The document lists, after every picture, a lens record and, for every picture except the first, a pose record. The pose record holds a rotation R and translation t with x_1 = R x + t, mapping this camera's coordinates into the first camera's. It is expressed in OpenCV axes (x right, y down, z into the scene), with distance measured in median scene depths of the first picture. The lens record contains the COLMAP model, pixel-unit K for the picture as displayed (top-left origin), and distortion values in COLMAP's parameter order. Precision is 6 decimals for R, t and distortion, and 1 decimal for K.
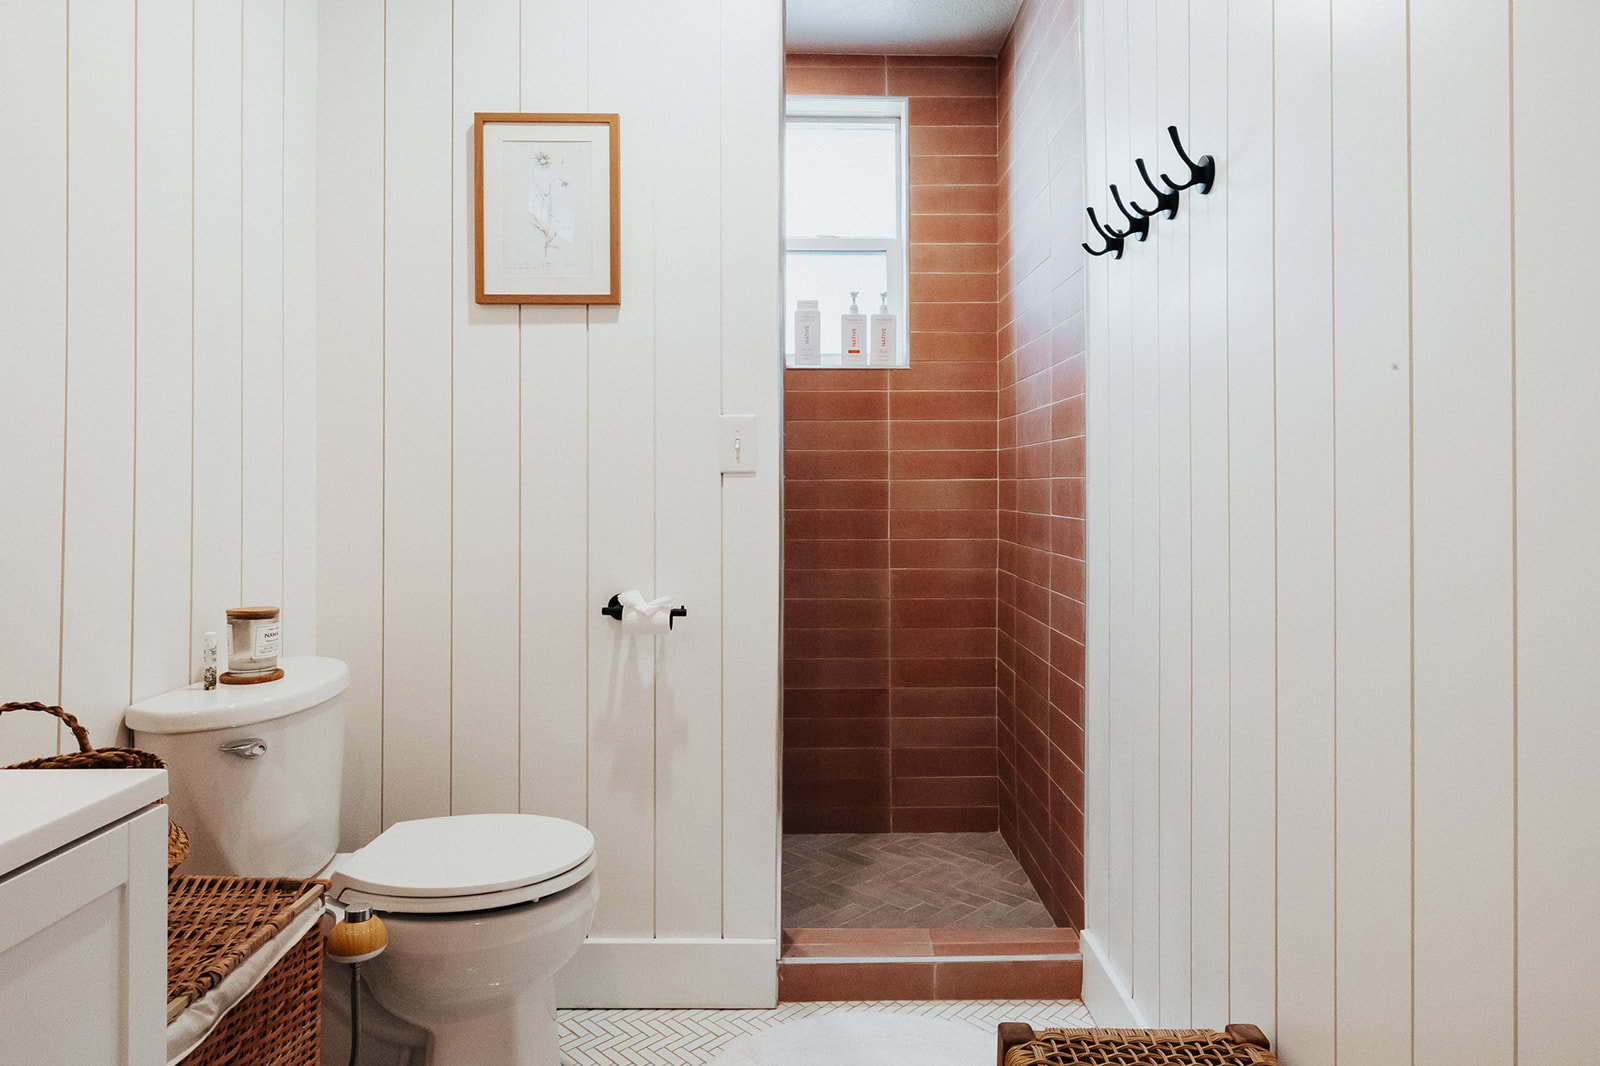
lens RADIAL K [[974.9, 0, 845.9], [0, 974.9, 473.9], [0, 0, 1]] dist [-0.004021, -0.000519]
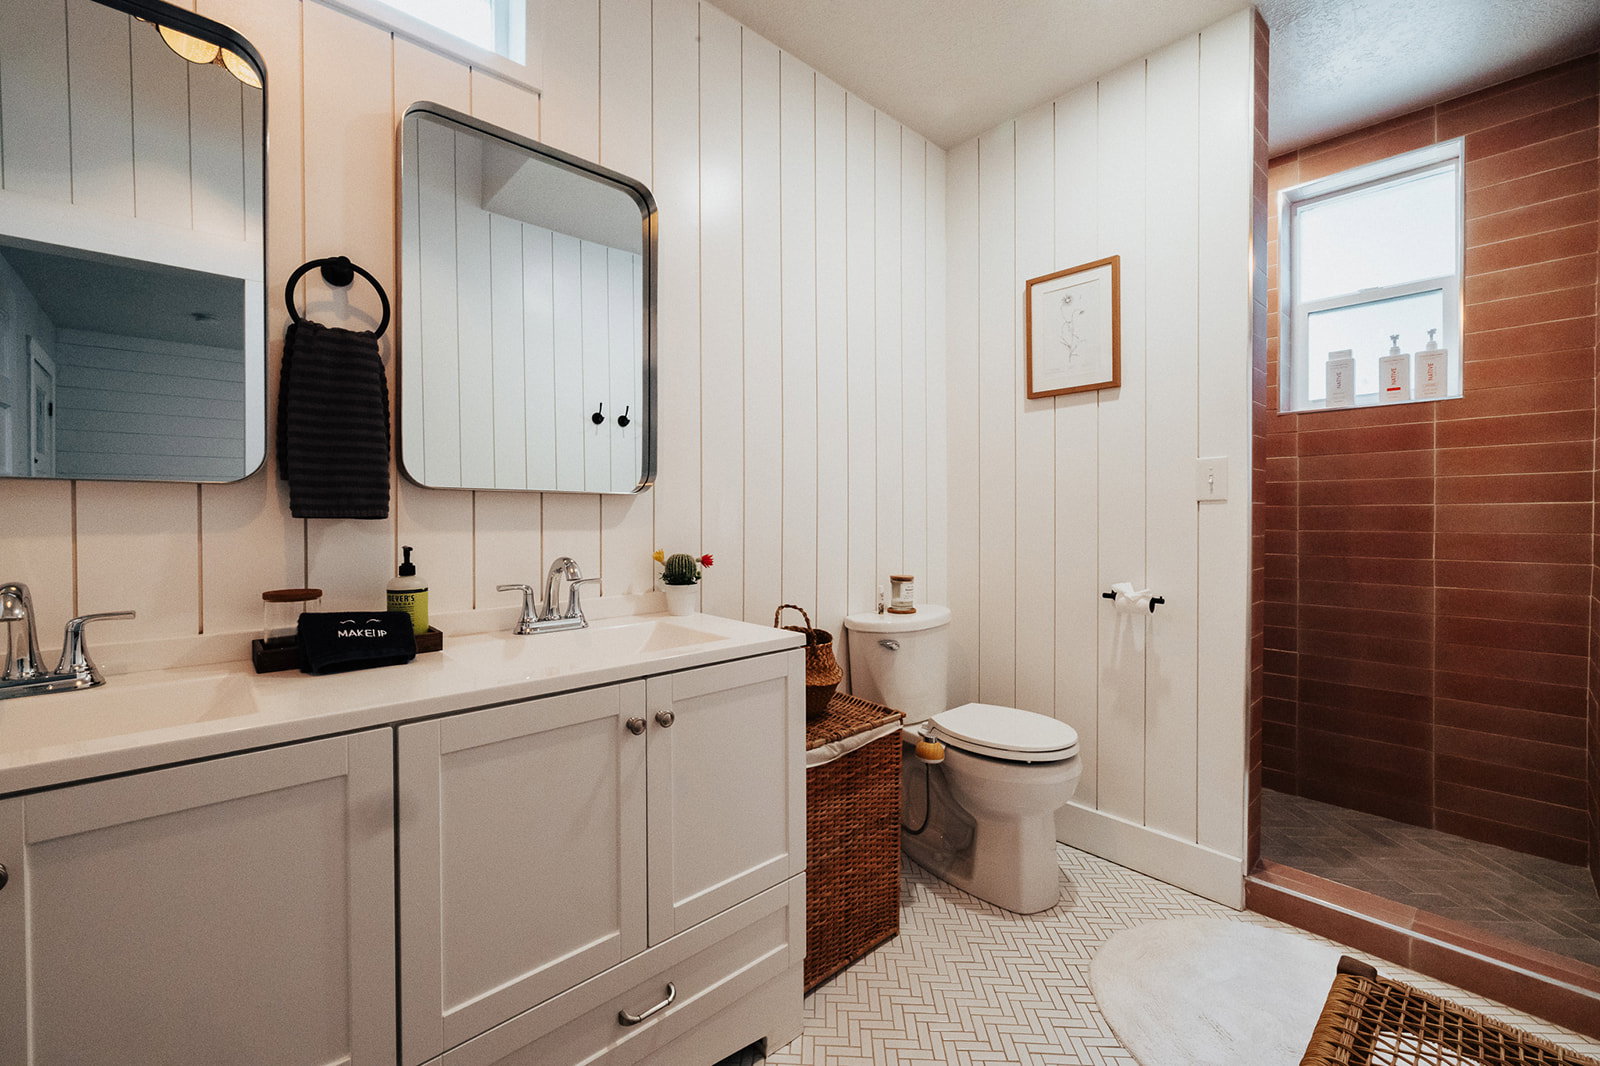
lens RADIAL K [[665.7, 0, 791.6], [0, 665.7, 523.9], [0, 0, 1]] dist [-0.003040, 0.000902]
pose [[0.651602, 0.007391, -0.758525, 0.204182], [0.013828, 0.999671, 0.021620, 0.002798], [0.758435, -0.024577, 0.651285, -0.023005]]
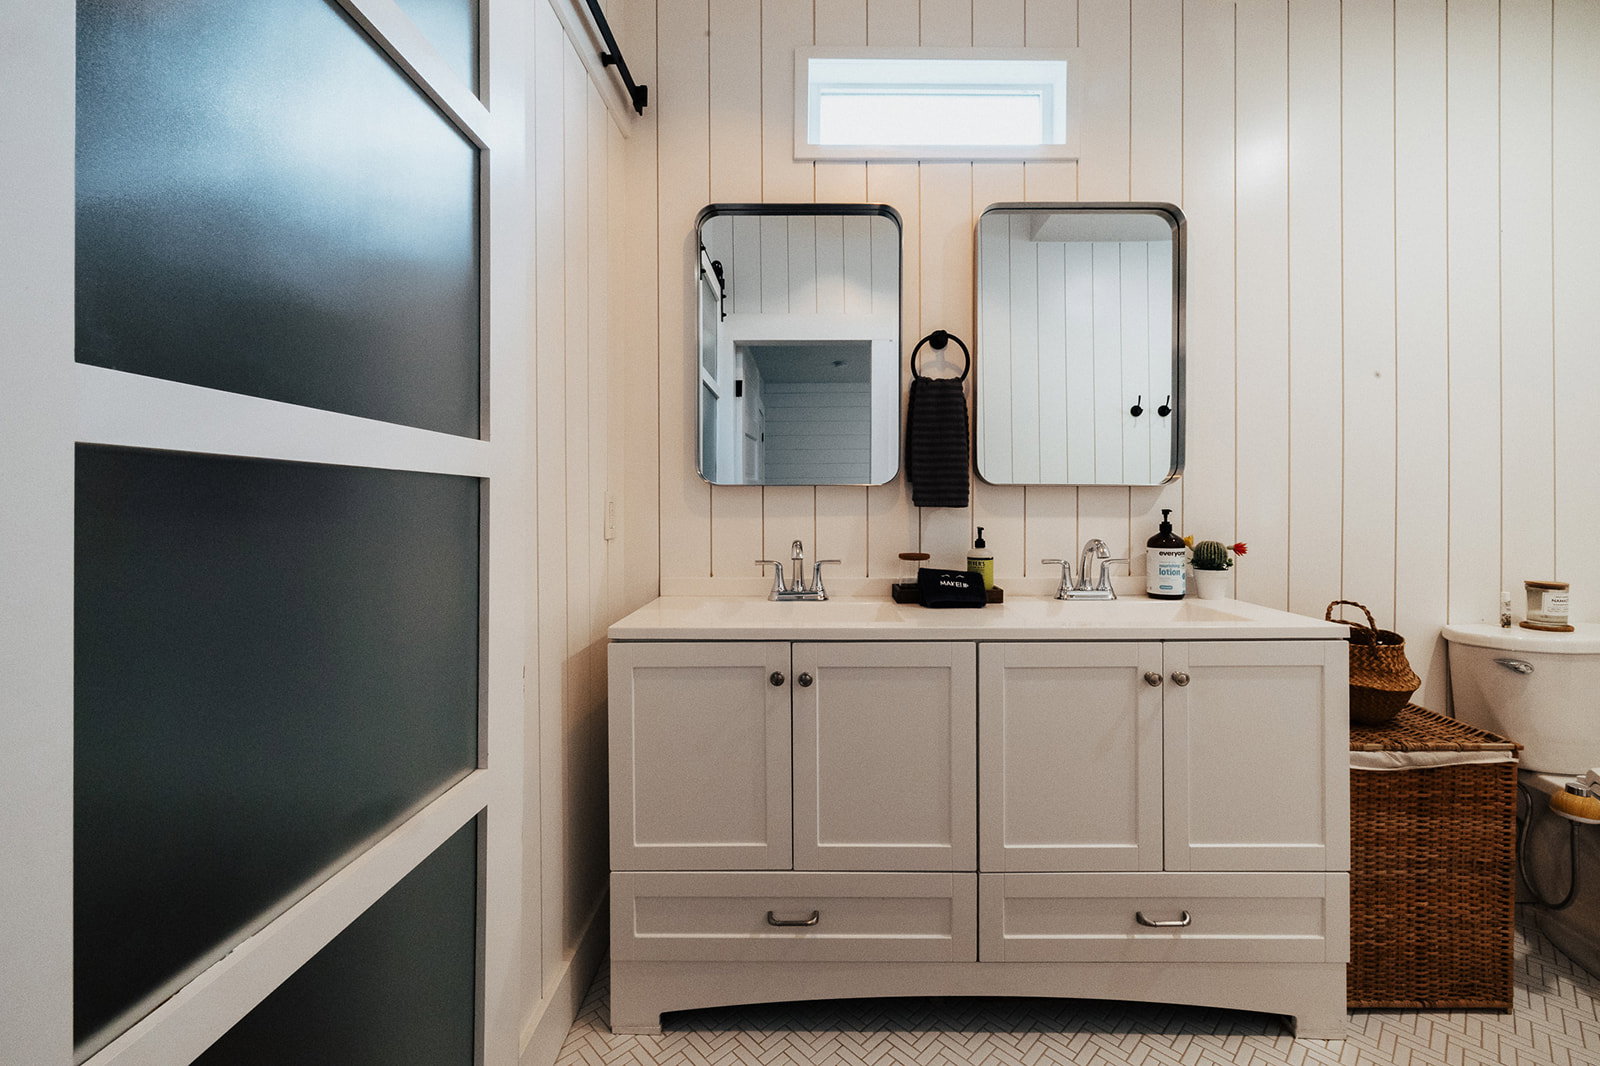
lens RADIAL K [[665.7, 0, 808.3], [0, 665.7, 506.1], [0, 0, 1]] dist [-0.003040, 0.000902]
pose [[-0.044129, 0.000375, -0.999026, 0.378278], [0.016949, 0.999856, -0.000373, 0.001459], [0.998882, -0.016949, -0.044129, -0.076616]]
